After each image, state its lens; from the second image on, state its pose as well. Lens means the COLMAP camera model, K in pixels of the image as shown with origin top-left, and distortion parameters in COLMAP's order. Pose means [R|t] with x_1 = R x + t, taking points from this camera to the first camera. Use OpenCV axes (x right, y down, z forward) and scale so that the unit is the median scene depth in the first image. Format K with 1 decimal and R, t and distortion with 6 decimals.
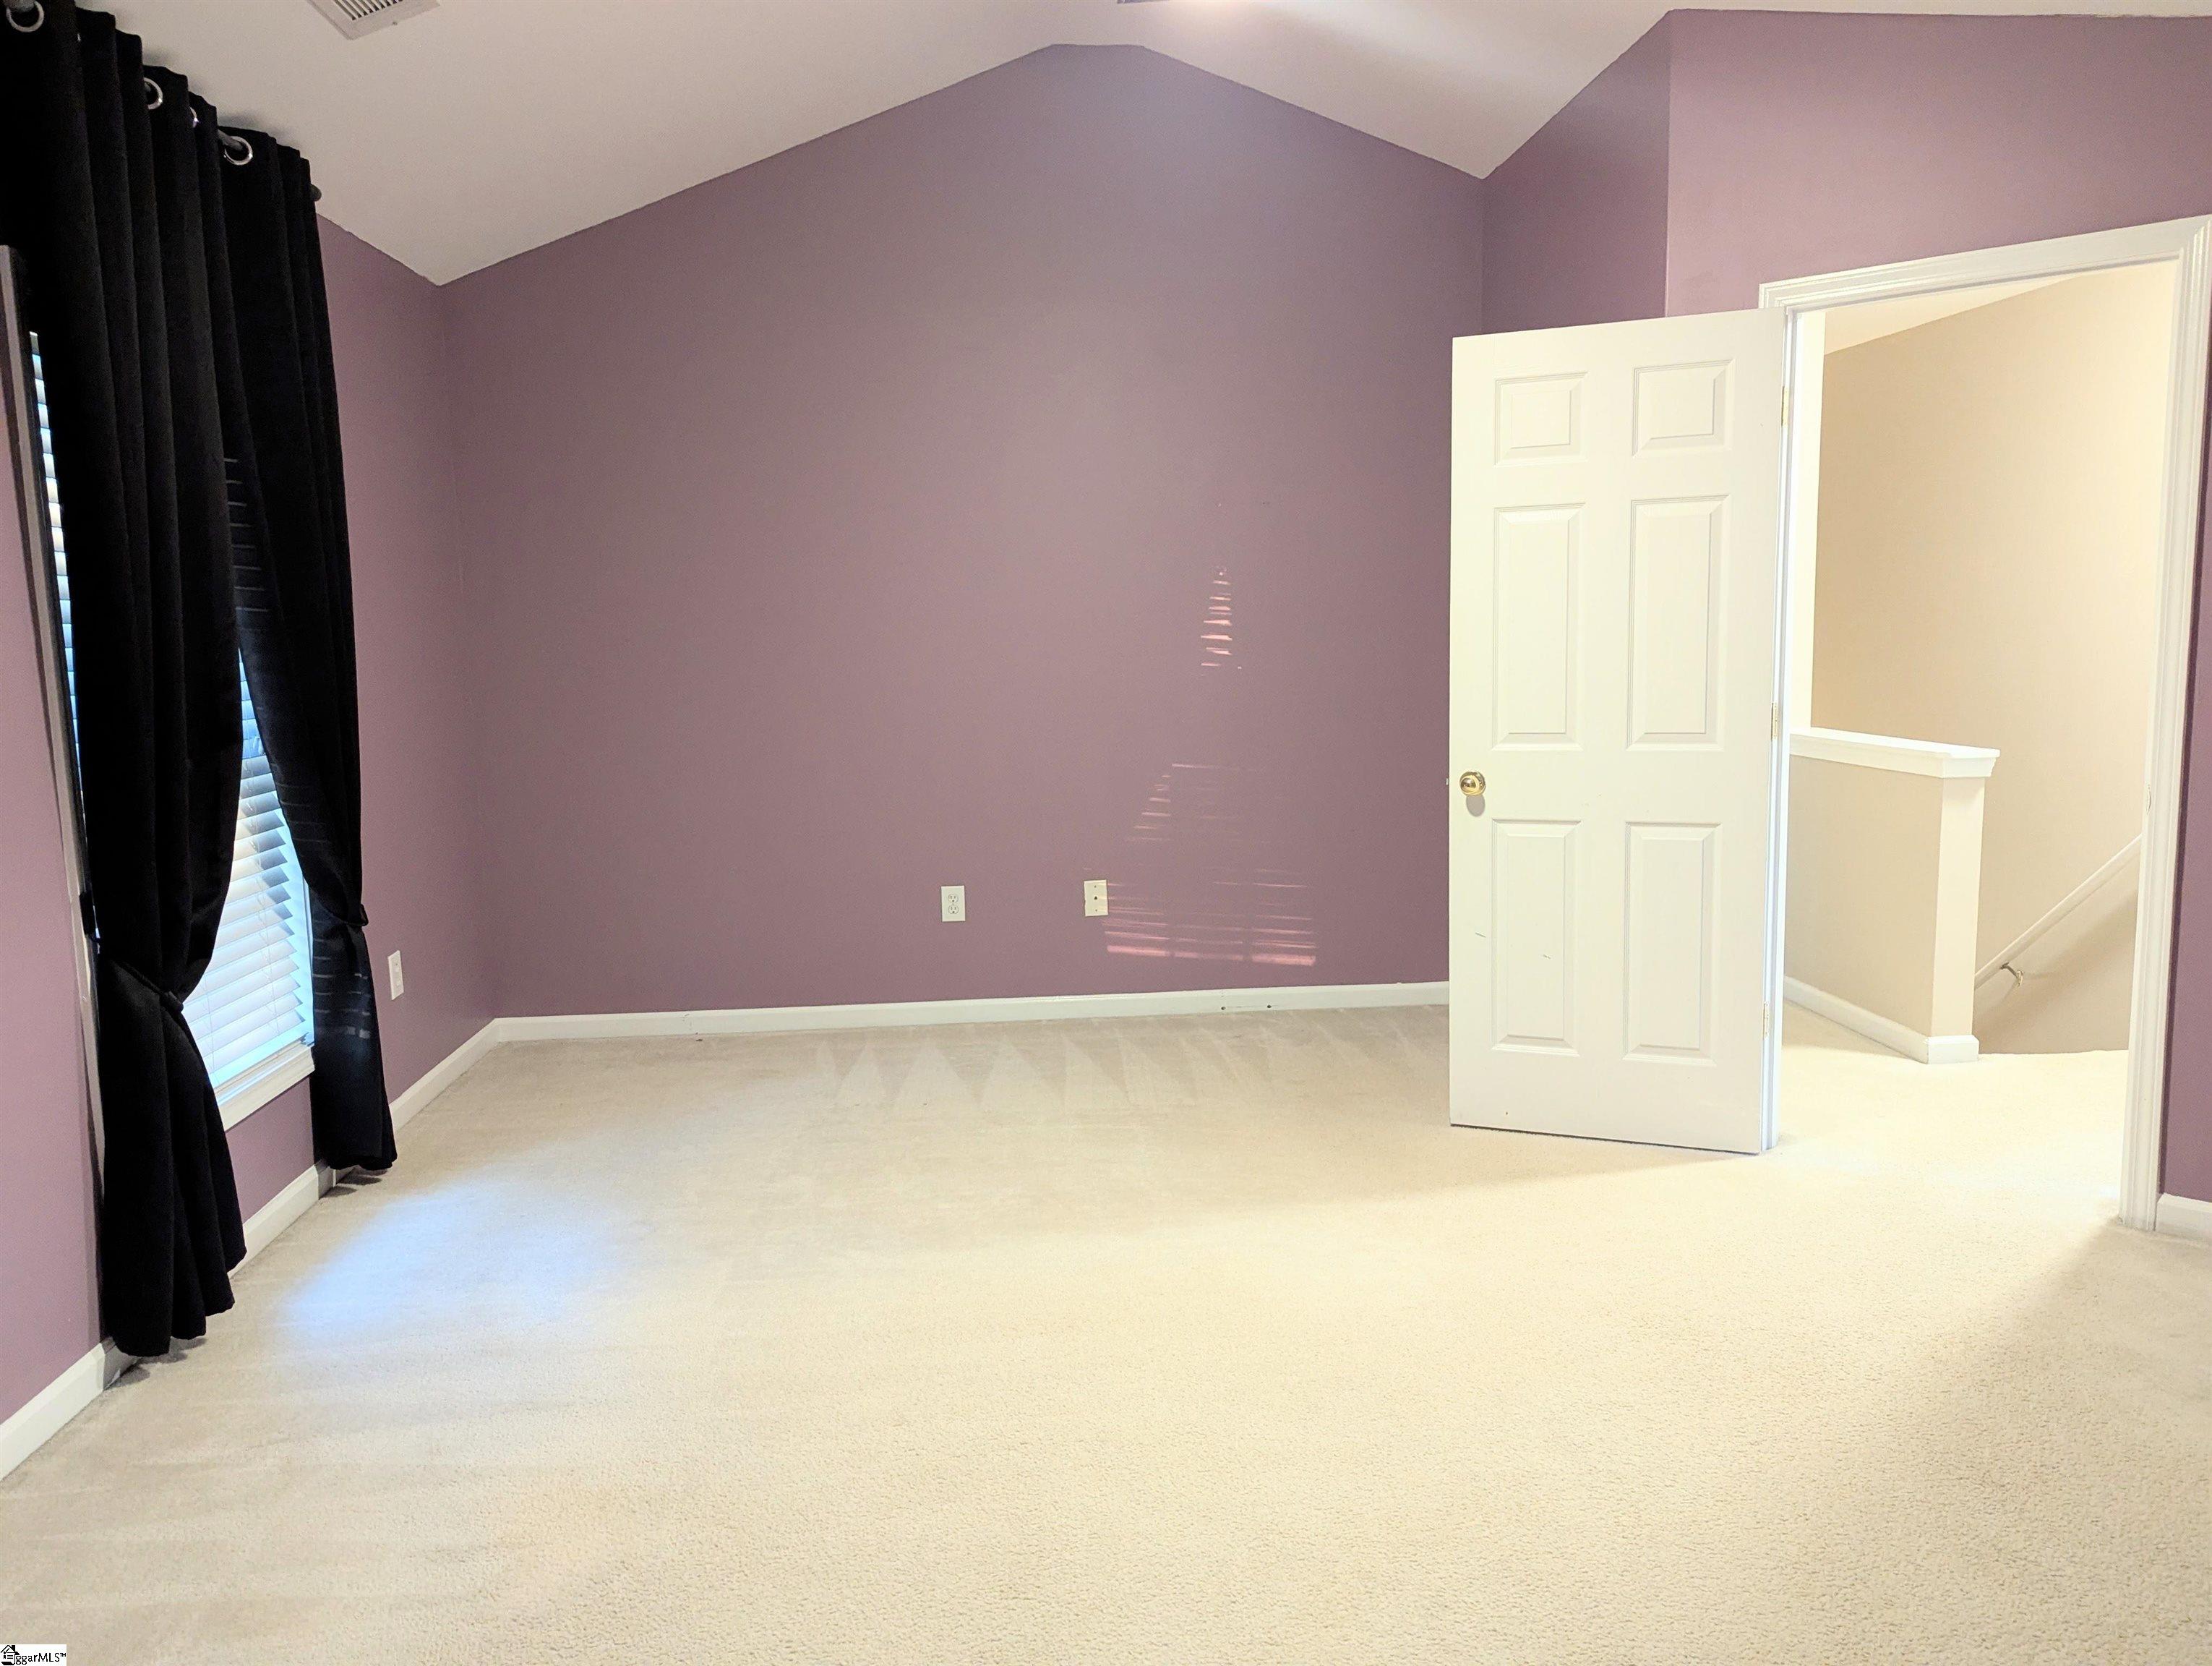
lens RADIAL K [[1601.1, 0, 1105.3], [0, 1601.1, 824.5], [0, 0, 1]] dist [0.068786, -0.064396]
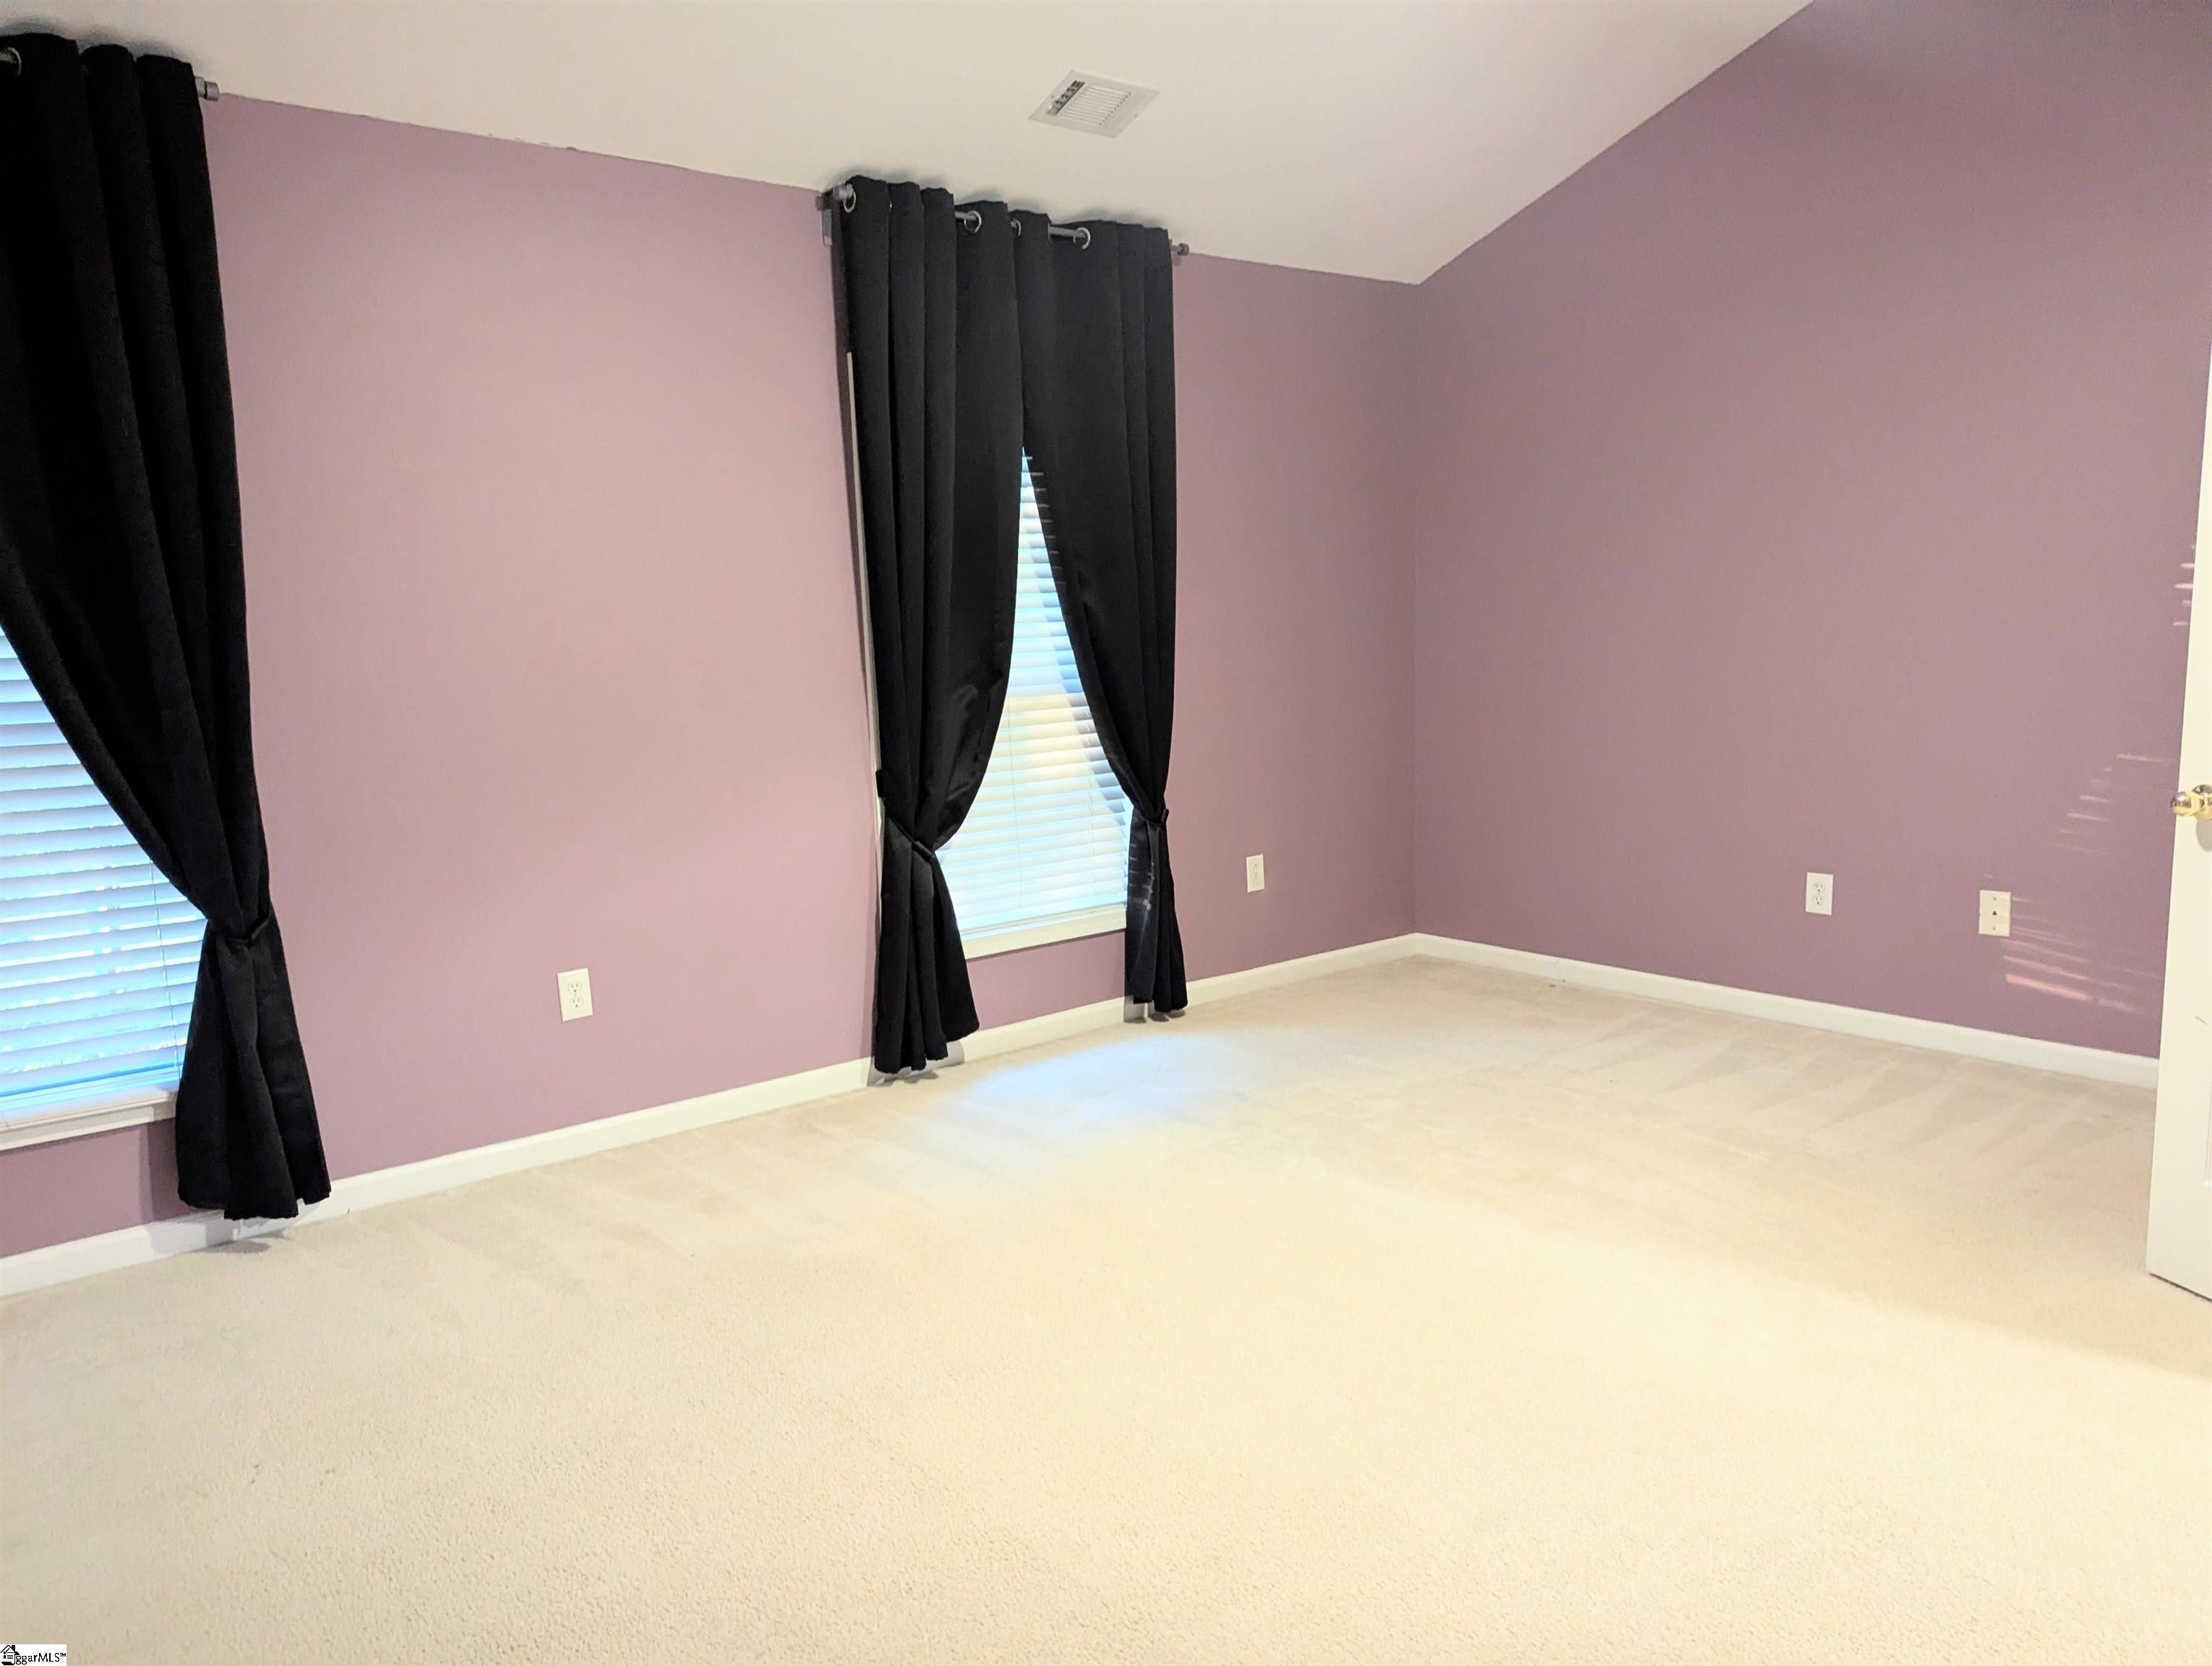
lens RADIAL K [[1601.1, 0, 1111.3], [0, 1601.1, 824.2], [0, 0, 1]] dist [0.068786, -0.064396]
pose [[0.562197, 0.106278, -0.820146, 0.449210], [-0.085550, 0.993862, 0.070146, -0.019780], [0.822567, 0.030728, 0.567838, 0.176979]]
